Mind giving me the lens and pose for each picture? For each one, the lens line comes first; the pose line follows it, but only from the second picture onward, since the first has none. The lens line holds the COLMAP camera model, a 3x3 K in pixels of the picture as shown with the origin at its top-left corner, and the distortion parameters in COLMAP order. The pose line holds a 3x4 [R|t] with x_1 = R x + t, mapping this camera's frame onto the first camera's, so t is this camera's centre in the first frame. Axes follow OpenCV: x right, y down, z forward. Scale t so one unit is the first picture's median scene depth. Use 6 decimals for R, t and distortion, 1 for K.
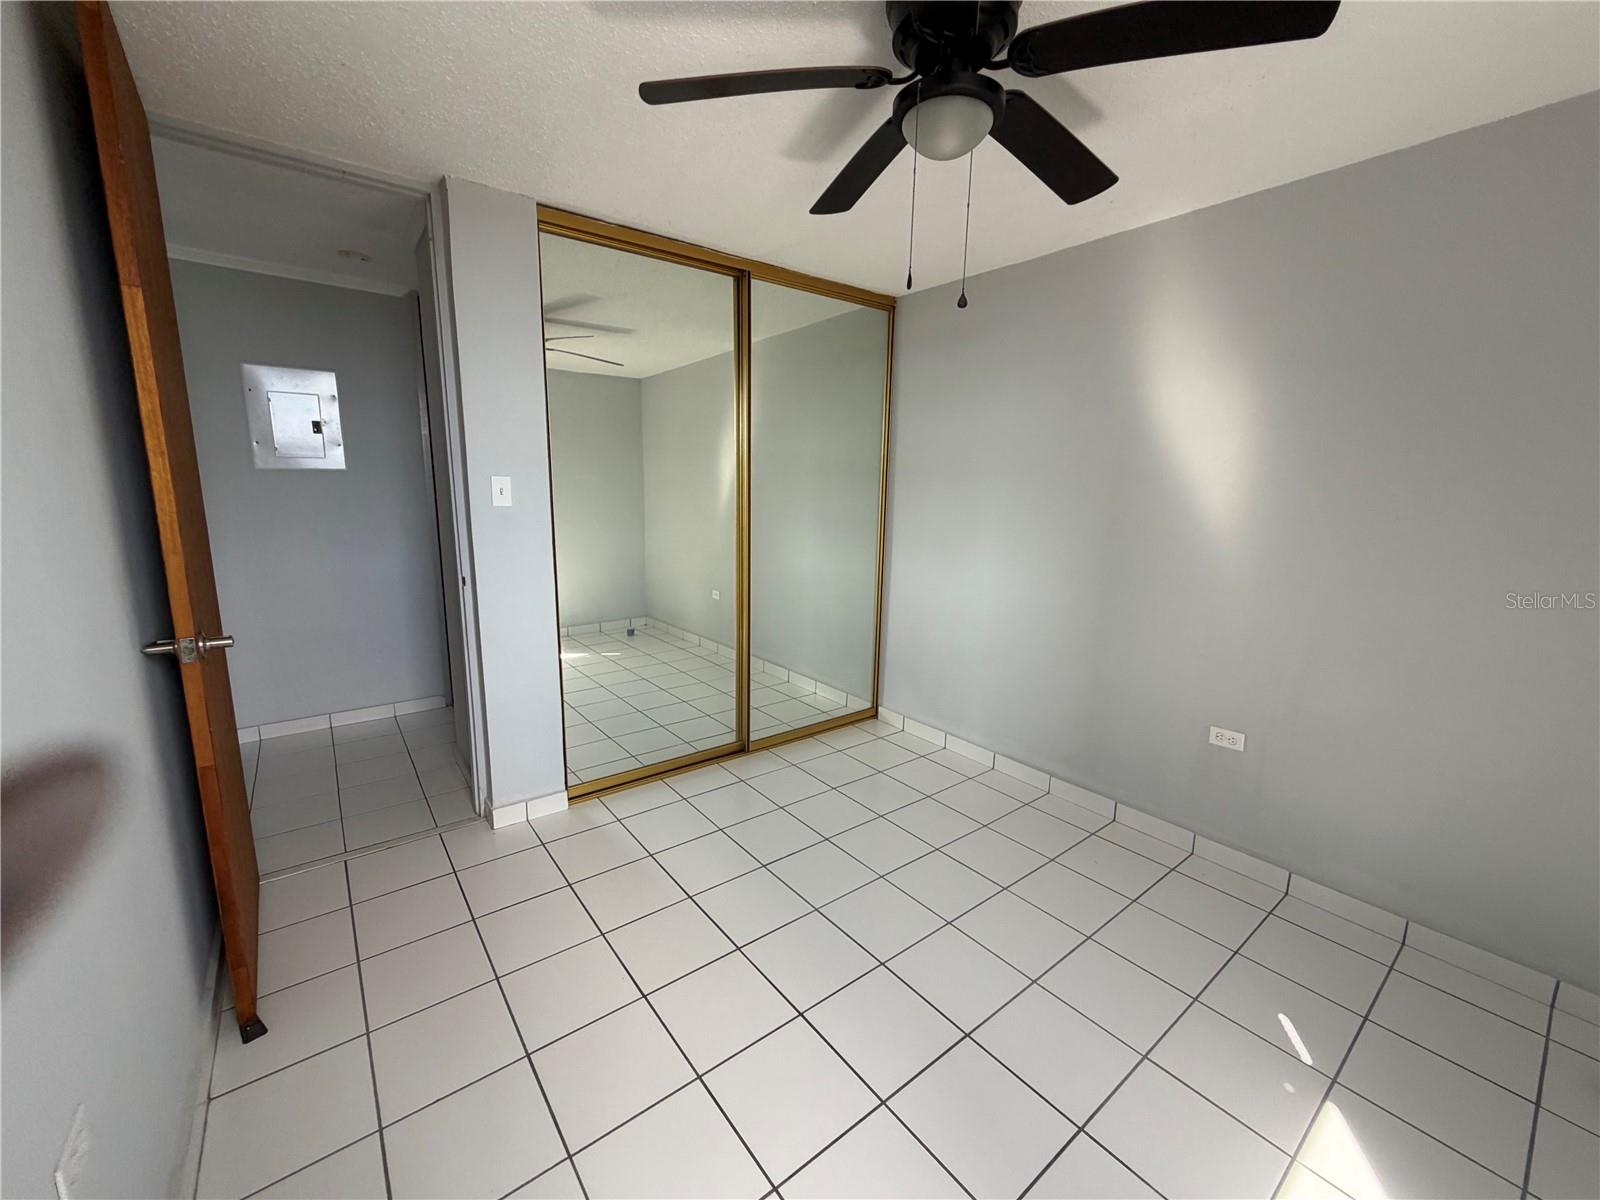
lens RADIAL K [[641.6, 0, 792.9], [0, 641.6, 613.0], [0, 0, 1]] dist [0.000577, 0.000037]
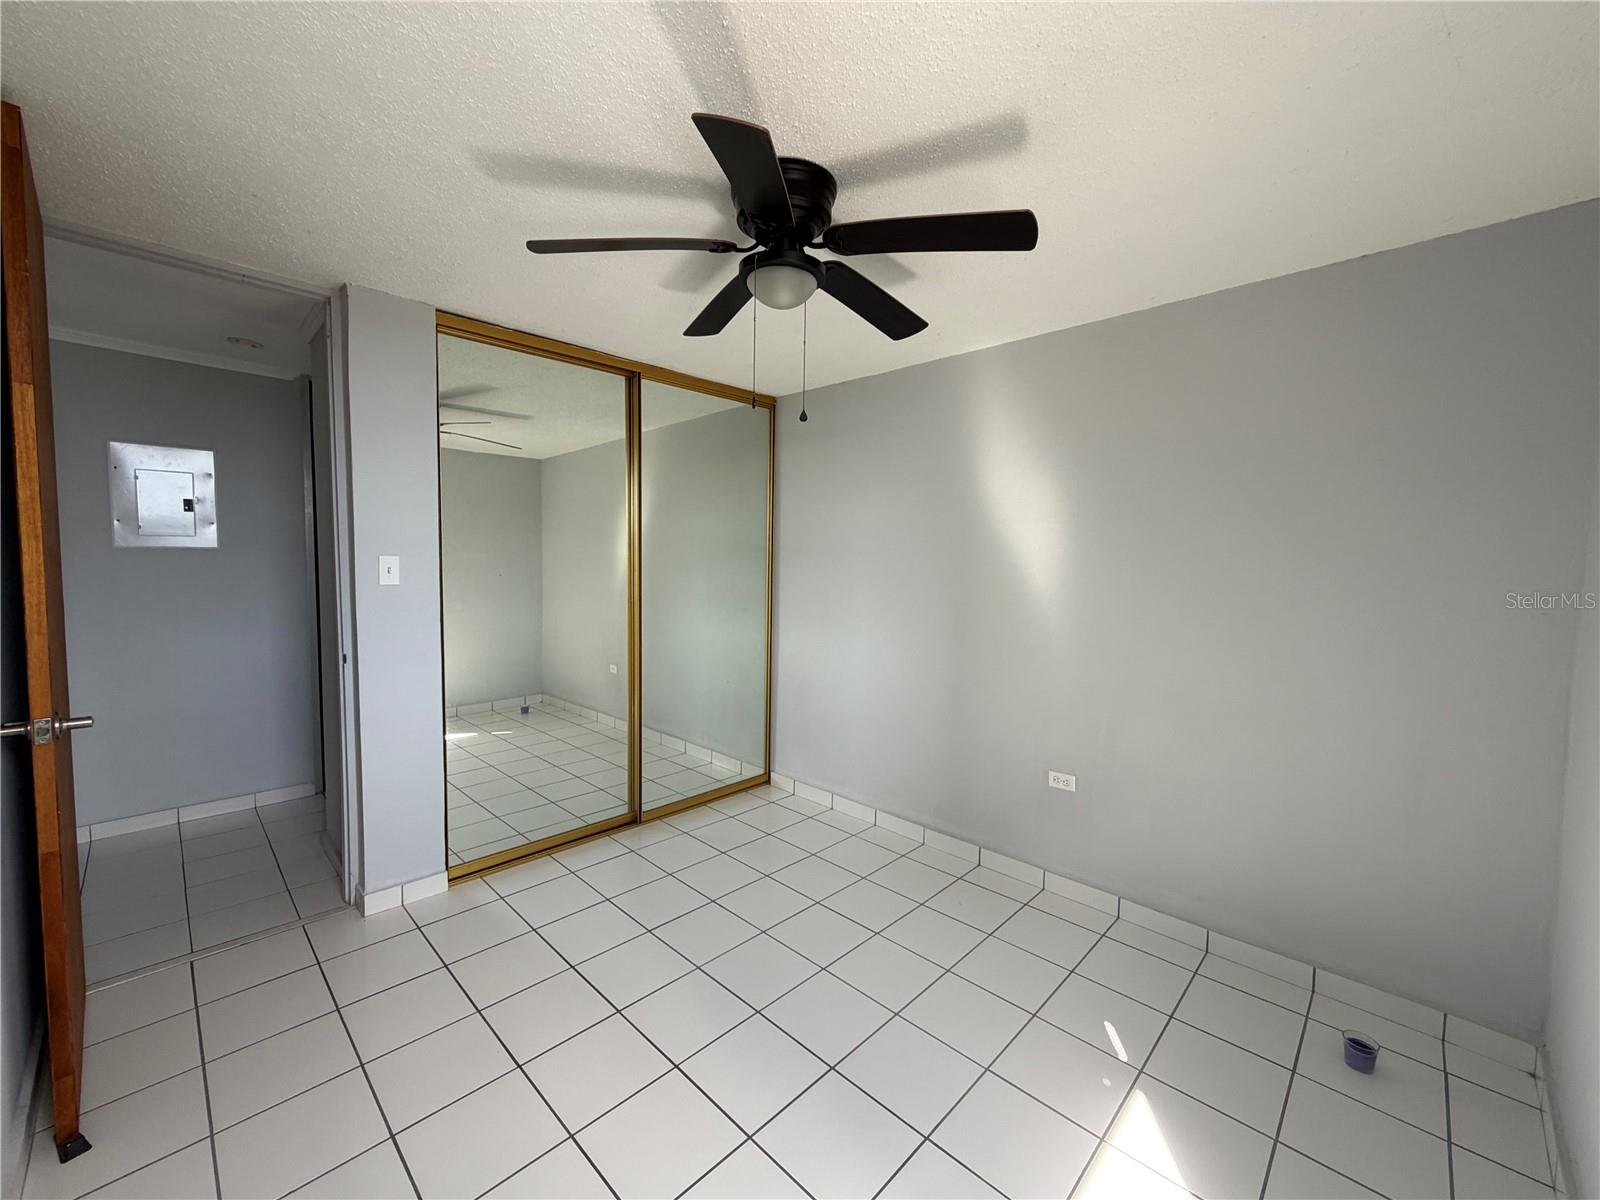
lens RADIAL K [[641.6, 0, 788.3], [0, 641.6, 609.5], [0, 0, 1]] dist [0.000577, 0.000037]
pose [[0.990765, -0.012501, 0.135016, 0.042257], [0.028644, 0.992566, -0.118293, 0.013518], [-0.132533, 0.121068, 0.983757, -0.094265]]
